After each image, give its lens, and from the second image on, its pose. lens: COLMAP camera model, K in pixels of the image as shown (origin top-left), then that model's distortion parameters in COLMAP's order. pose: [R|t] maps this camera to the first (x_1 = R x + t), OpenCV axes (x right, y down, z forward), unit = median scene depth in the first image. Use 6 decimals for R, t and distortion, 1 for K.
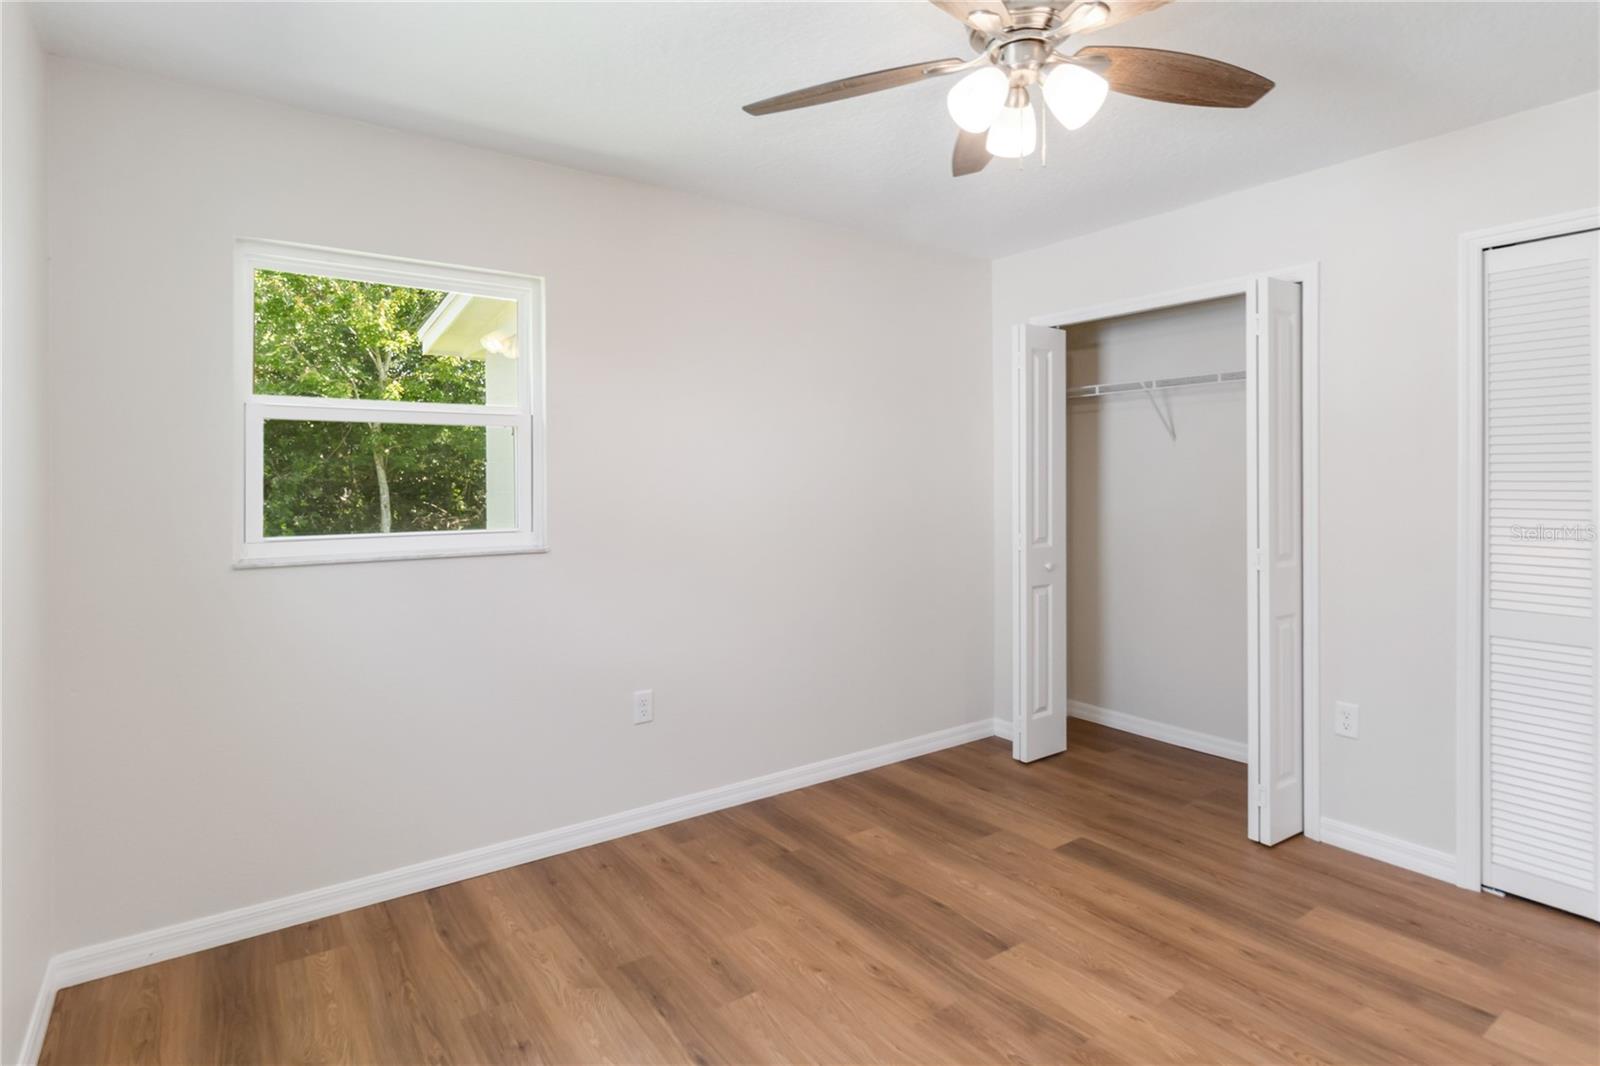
lens RADIAL K [[825.2, 0, 791.1], [0, 825.2, 497.8], [0, 0, 1]] dist [-0.000210, -0.000372]
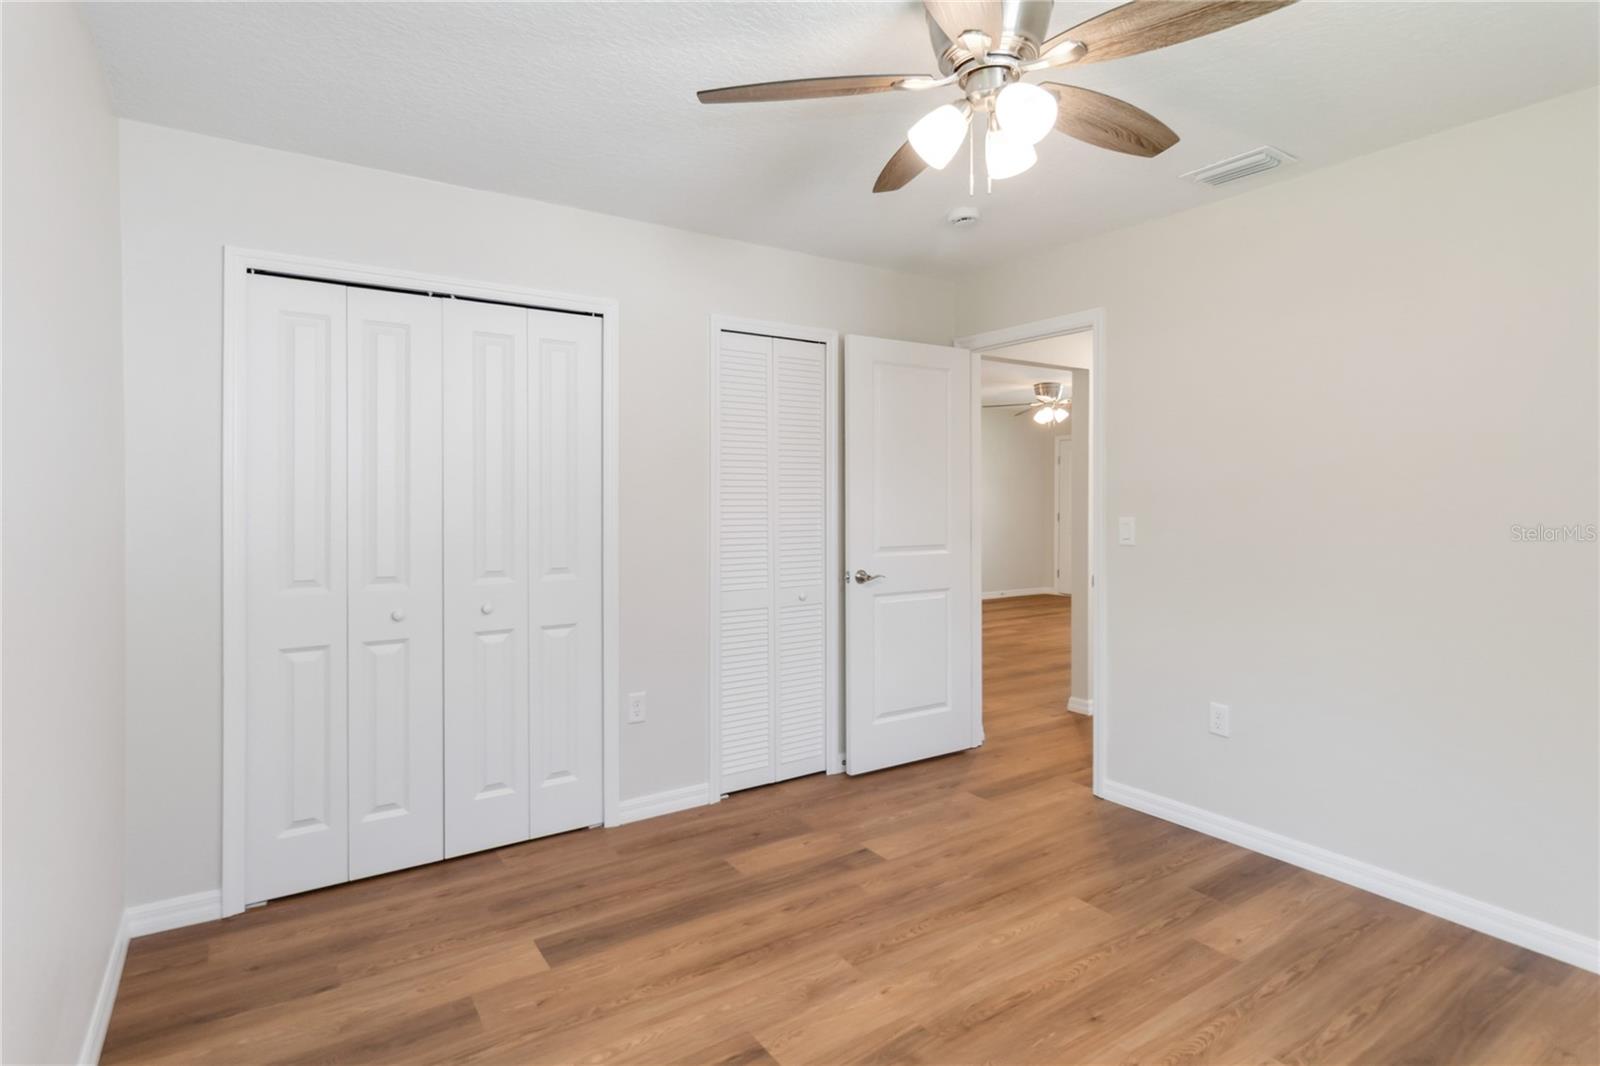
lens RADIAL K [[825.2, 0, 791.1], [0, 825.2, 497.8], [0, 0, 1]] dist [-0.000210, -0.000372]
pose [[0.028411, -0.000535, 0.999596, -0.518361], [0.023528, 0.999723, -0.000133, -0.018929], [-0.999319, 0.023523, 0.028416, 0.824475]]
